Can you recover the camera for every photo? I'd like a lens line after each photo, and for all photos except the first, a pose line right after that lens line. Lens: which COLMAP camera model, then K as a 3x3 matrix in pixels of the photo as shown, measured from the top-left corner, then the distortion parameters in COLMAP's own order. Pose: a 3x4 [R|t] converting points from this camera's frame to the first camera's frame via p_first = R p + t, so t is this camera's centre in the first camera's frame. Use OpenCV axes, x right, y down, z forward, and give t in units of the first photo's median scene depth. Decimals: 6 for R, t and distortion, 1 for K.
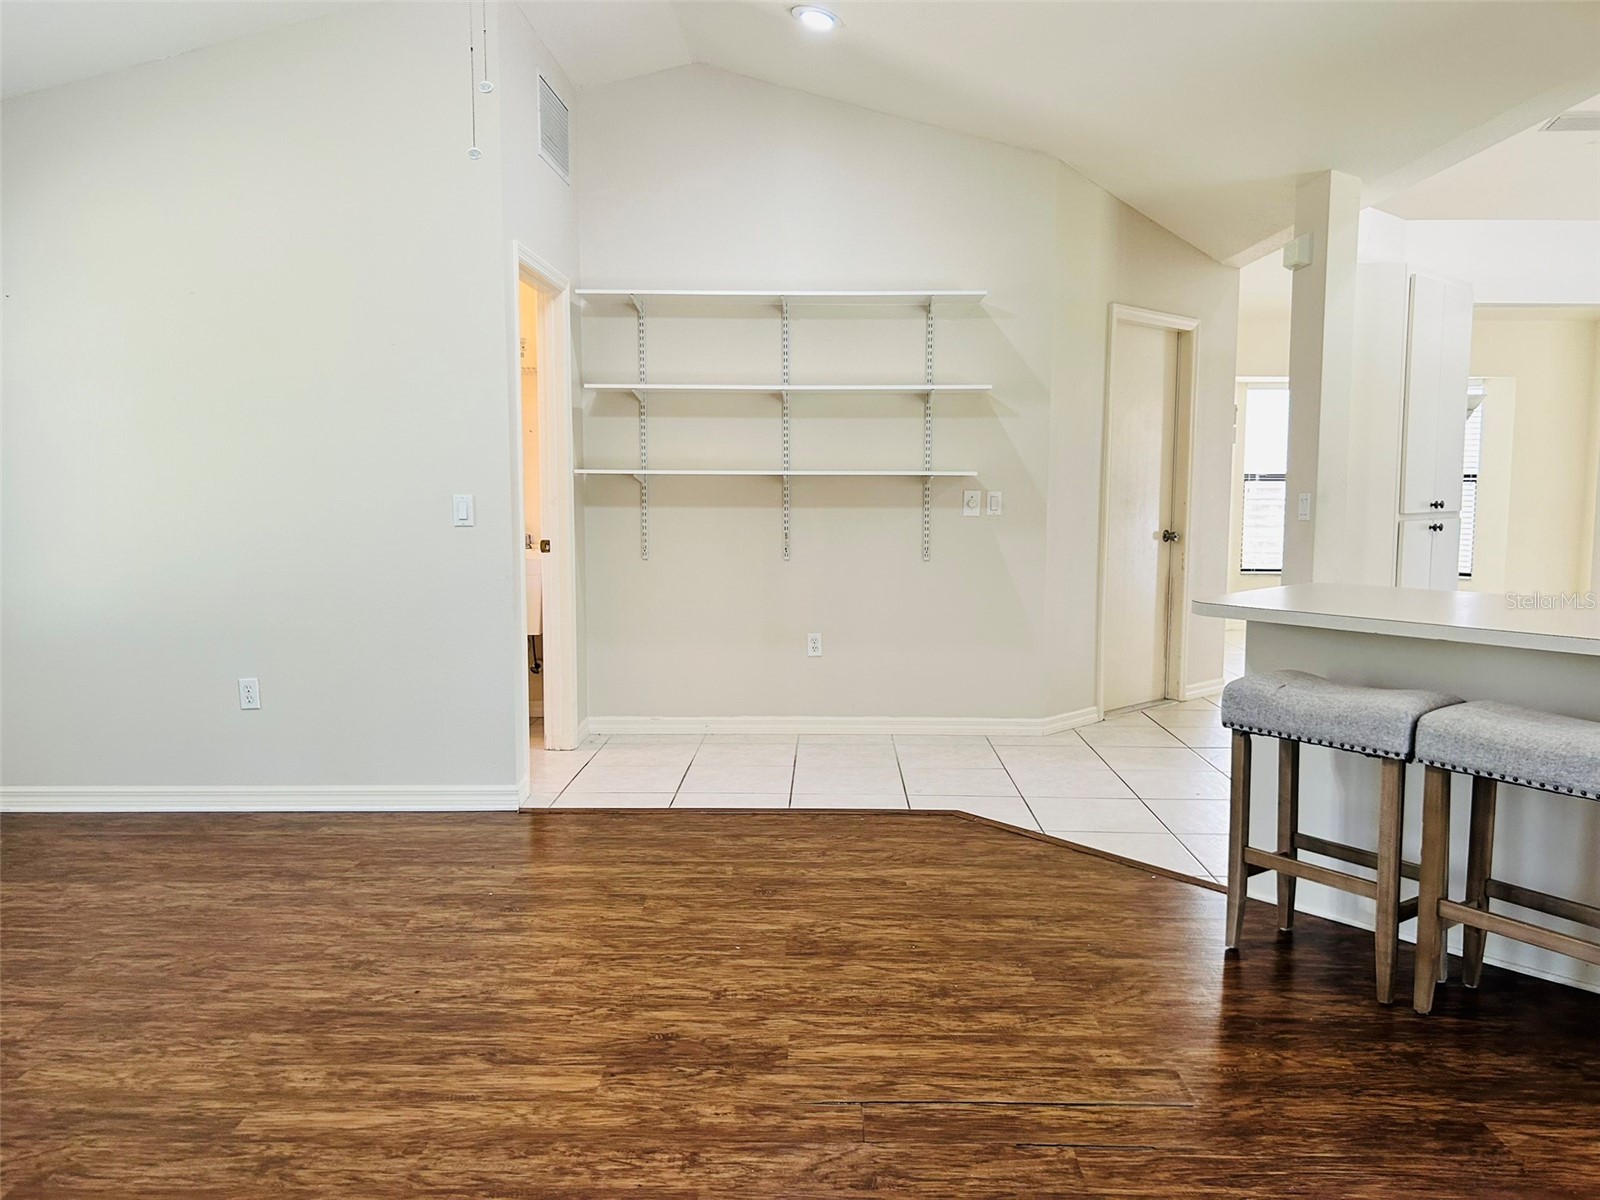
lens RADIAL K [[1208.4, 0, 806.9], [0, 1208.4, 598.5], [0, 0, 1]] dist [0.004753, -0.006420]
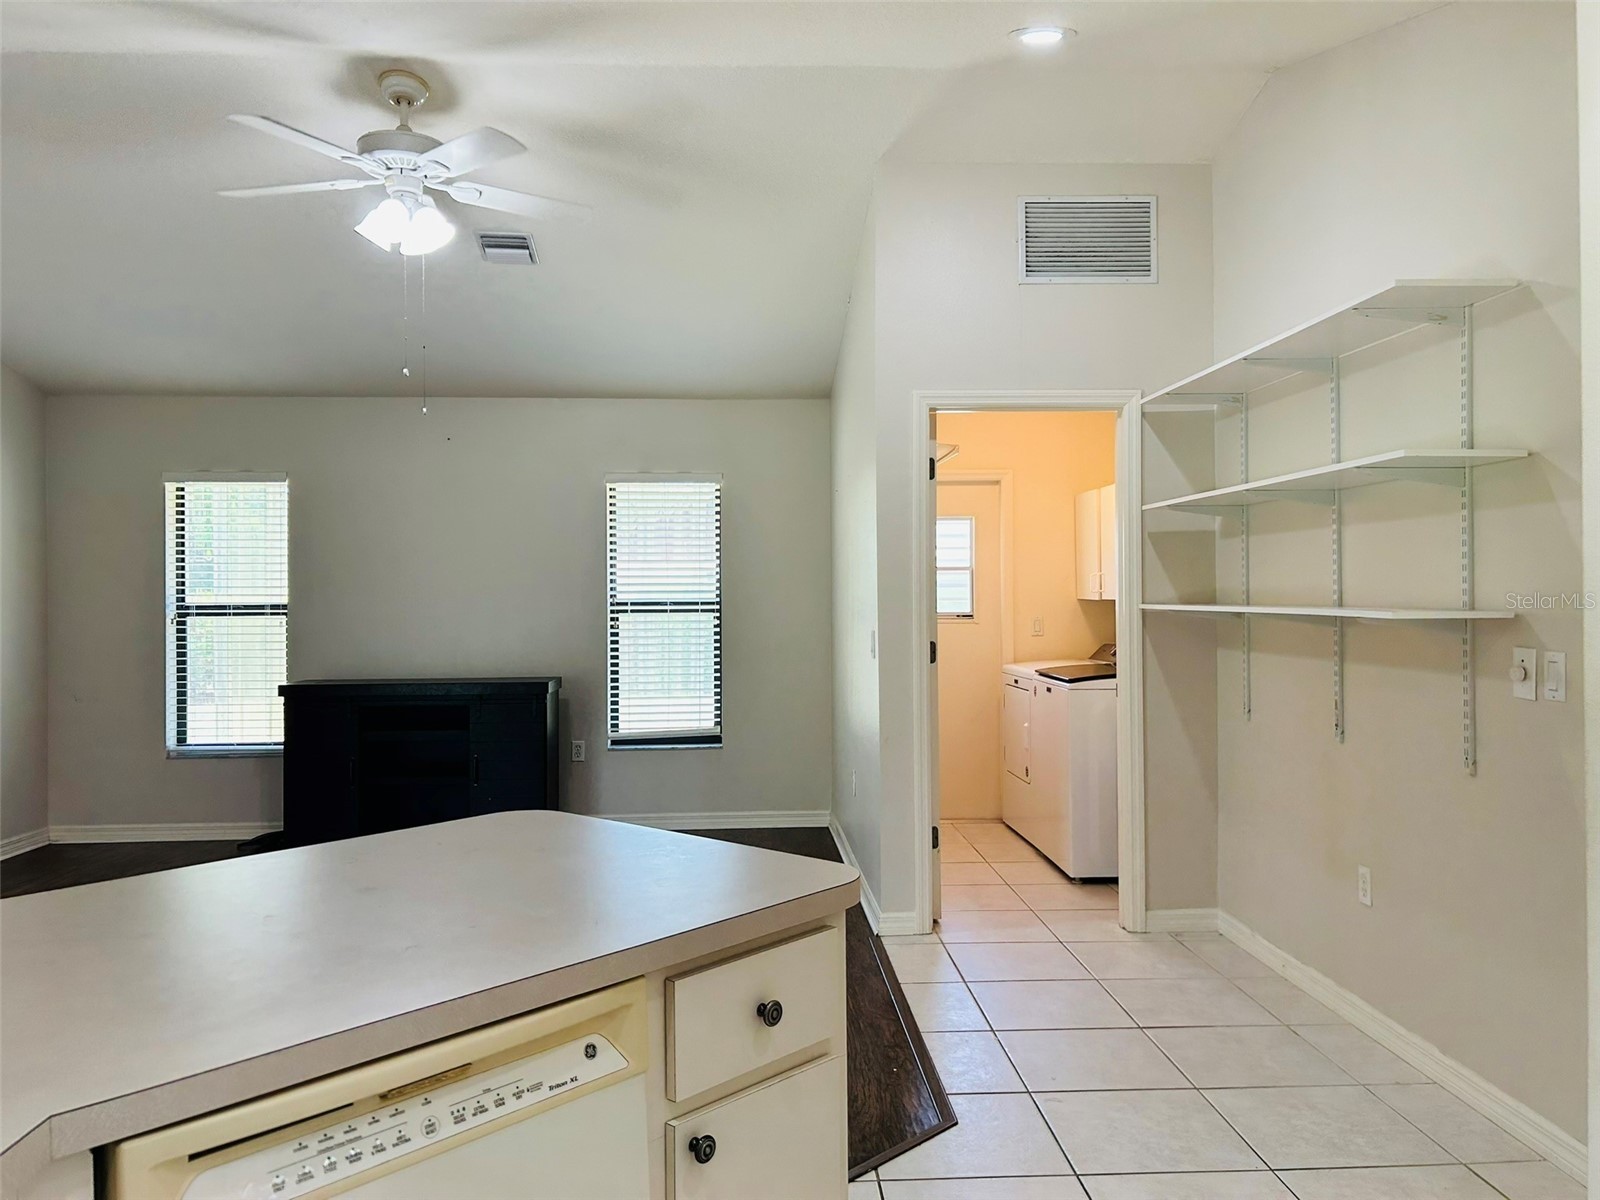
lens RADIAL K [[1208.4, 0, 806.9], [0, 1208.4, 598.5], [0, 0, 1]] dist [0.004753, -0.006420]
pose [[0.084291, 0.004391, -0.996432, 1.200076], [-0.092498, 0.995707, -0.003437, -0.155263], [0.992139, 0.092458, 0.084335, 1.261853]]
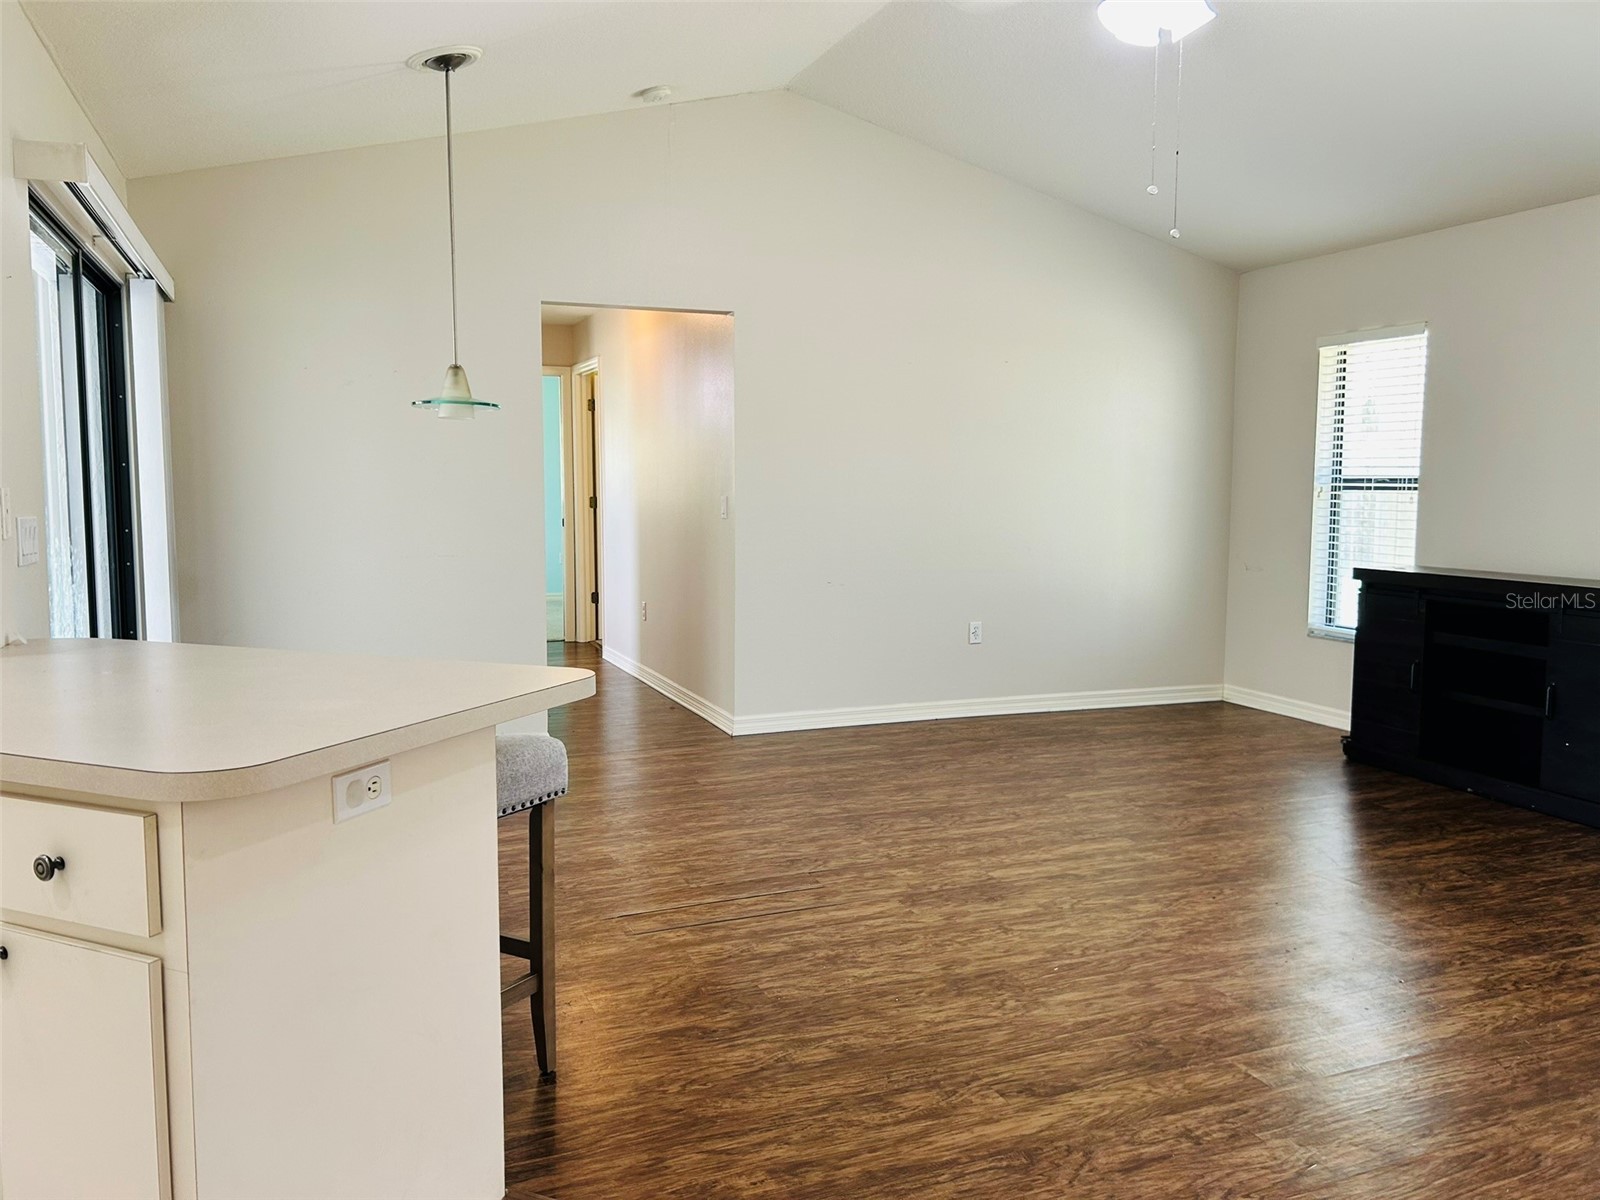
lens RADIAL K [[1208.4, 0, 806.9], [0, 1208.4, 598.5], [0, 0, 1]] dist [0.004753, -0.006420]
pose [[-0.918583, 0.034453, -0.393723, 0.546372], [-0.044519, 0.980833, 0.189694, -0.197078], [0.392713, 0.191778, -0.899443, 1.893941]]
